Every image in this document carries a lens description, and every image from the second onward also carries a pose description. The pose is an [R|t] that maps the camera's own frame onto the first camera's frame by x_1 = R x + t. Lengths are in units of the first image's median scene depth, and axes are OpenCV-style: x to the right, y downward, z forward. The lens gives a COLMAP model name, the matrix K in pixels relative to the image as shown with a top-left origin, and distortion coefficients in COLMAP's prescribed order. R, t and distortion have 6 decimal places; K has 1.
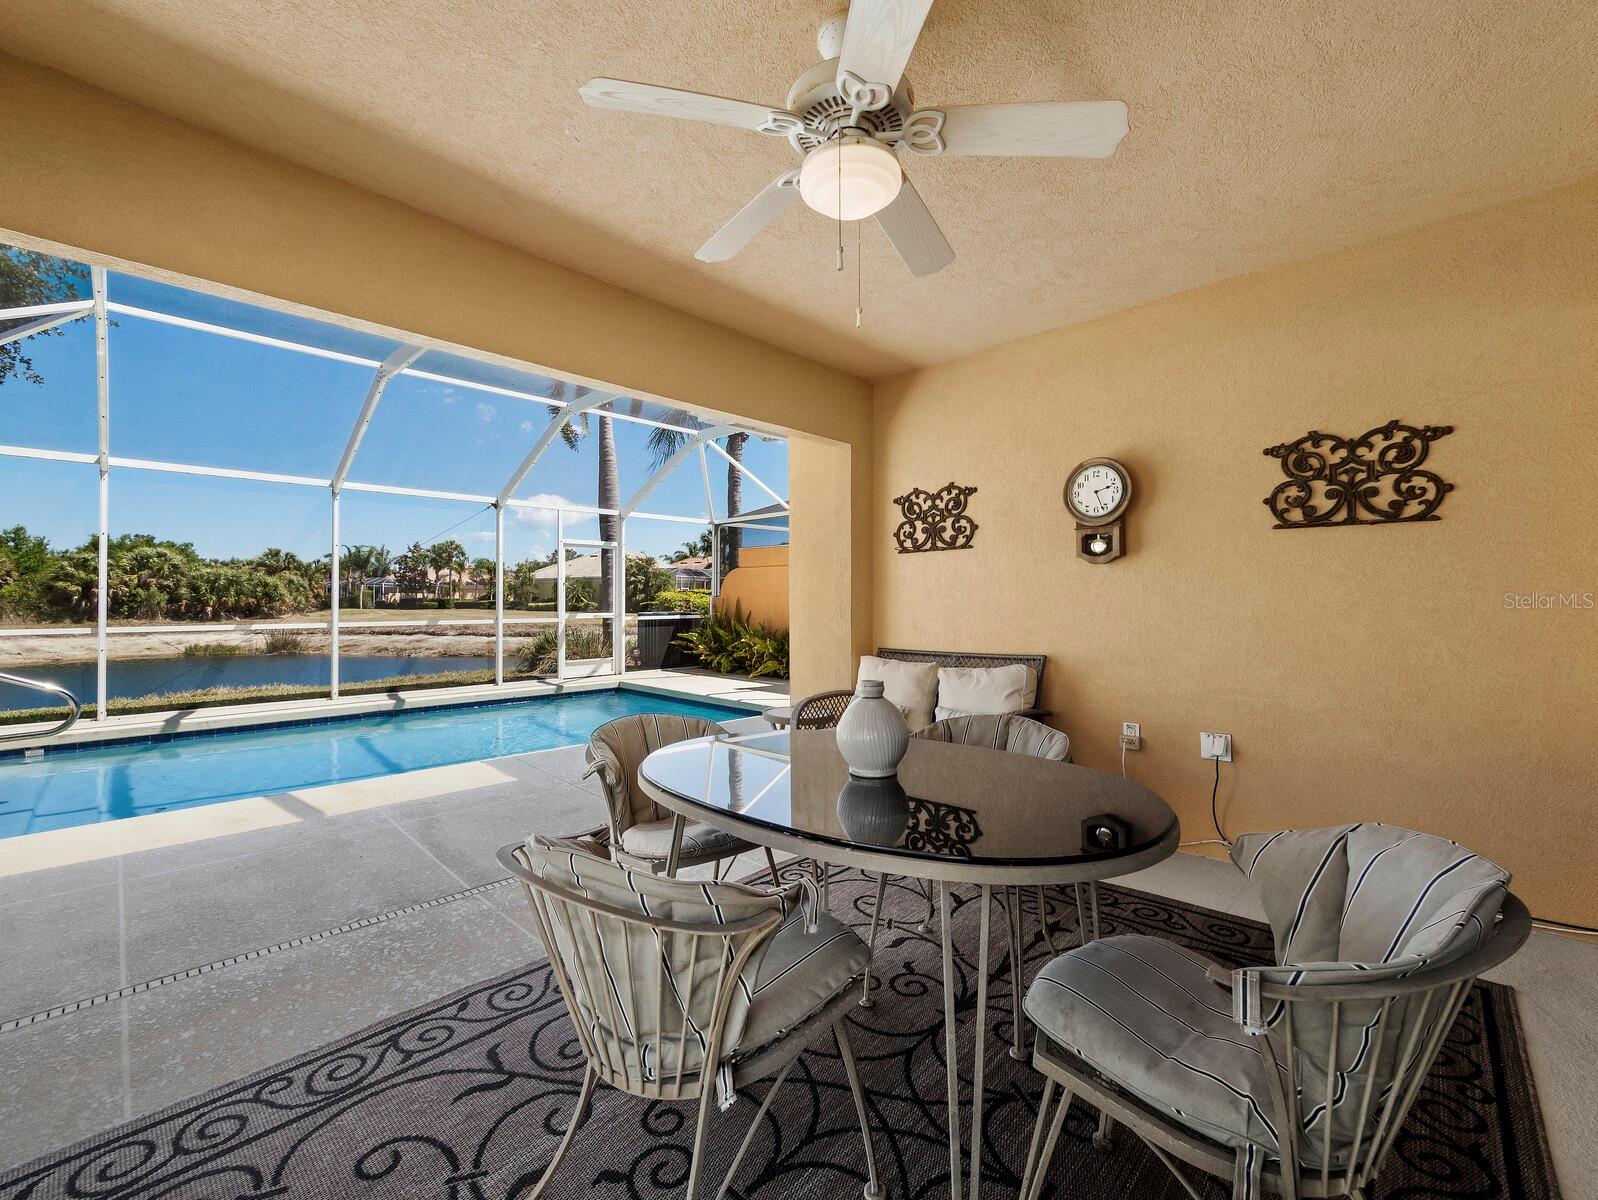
lens RADIAL K [[669.1, 0, 801.1], [0, 669.1, 593.0], [0, 0, 1]] dist [0.000004, -0.000500]
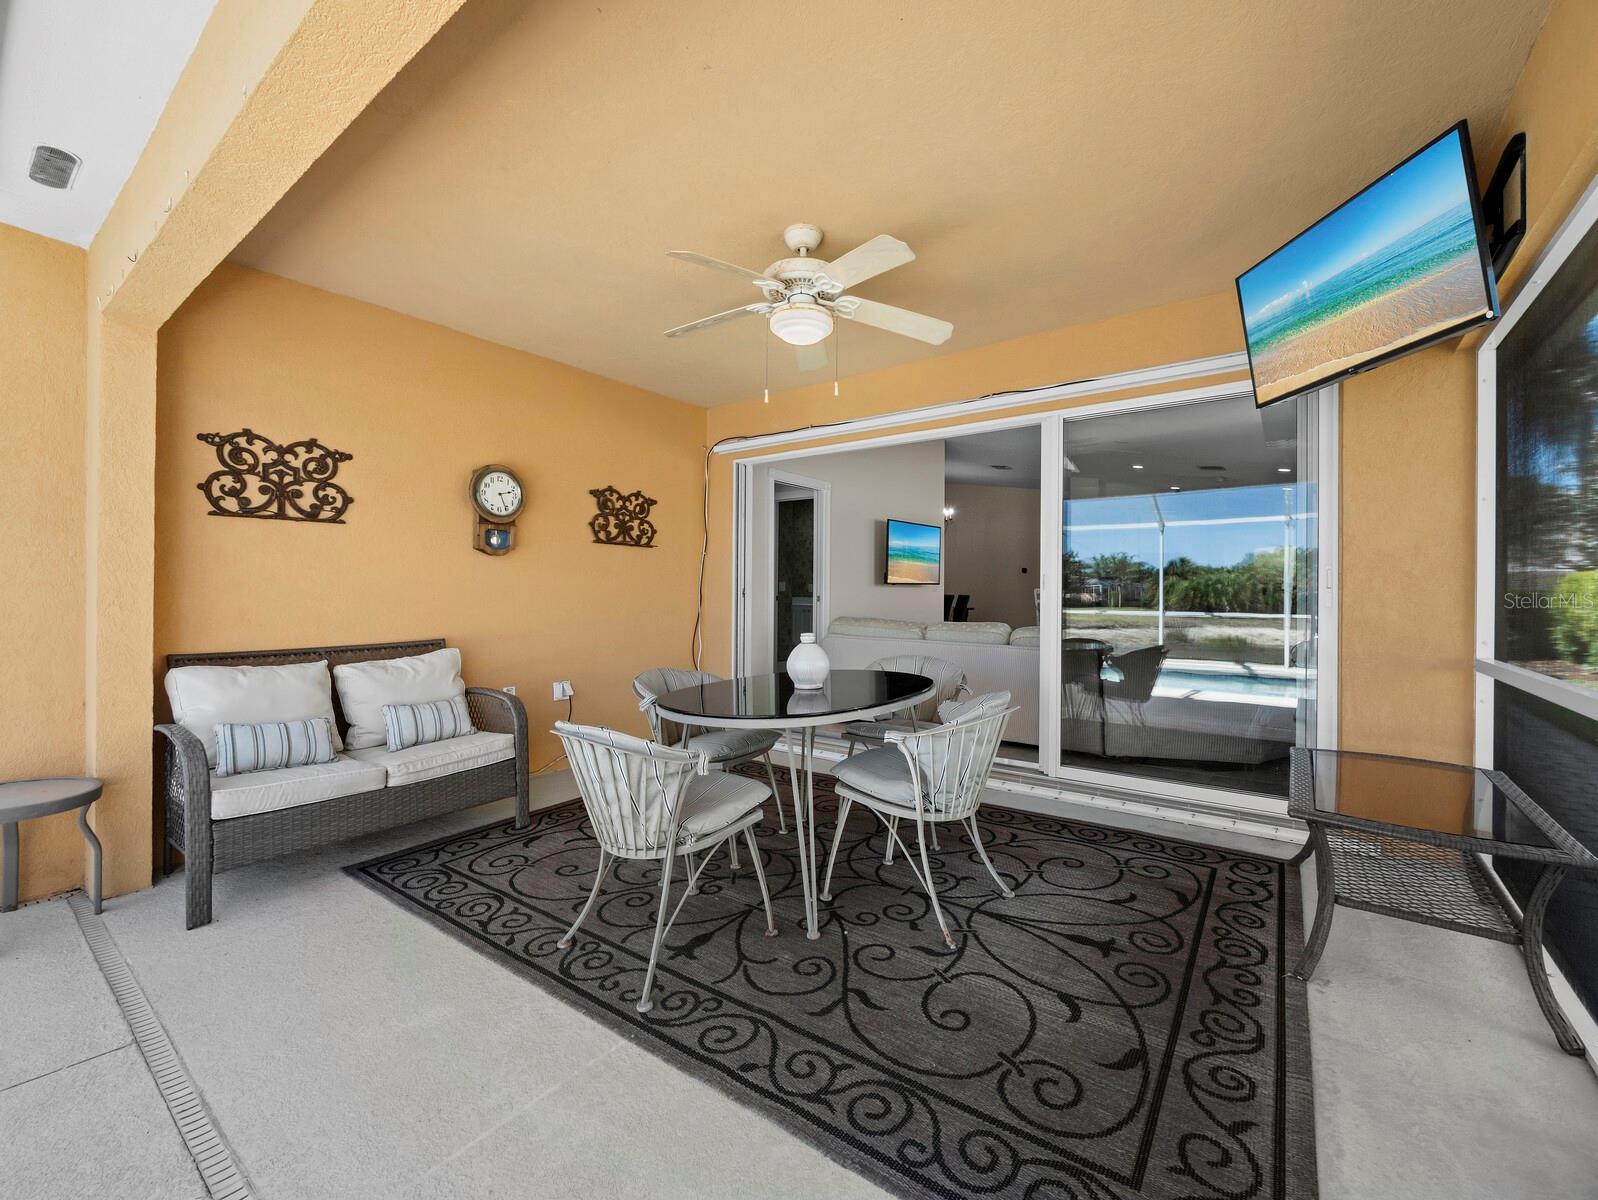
lens RADIAL K [[663.0, 0, 804.8], [0, 663.0, 600.5], [0, 0, 1]] dist [-0.022317, 0.000080]
pose [[-0.128232, -0.005843, 0.991727, -0.318135], [-0.013526, 0.999900, 0.004142, 0.009658], [-0.991652, -0.012883, -0.128298, 0.252920]]
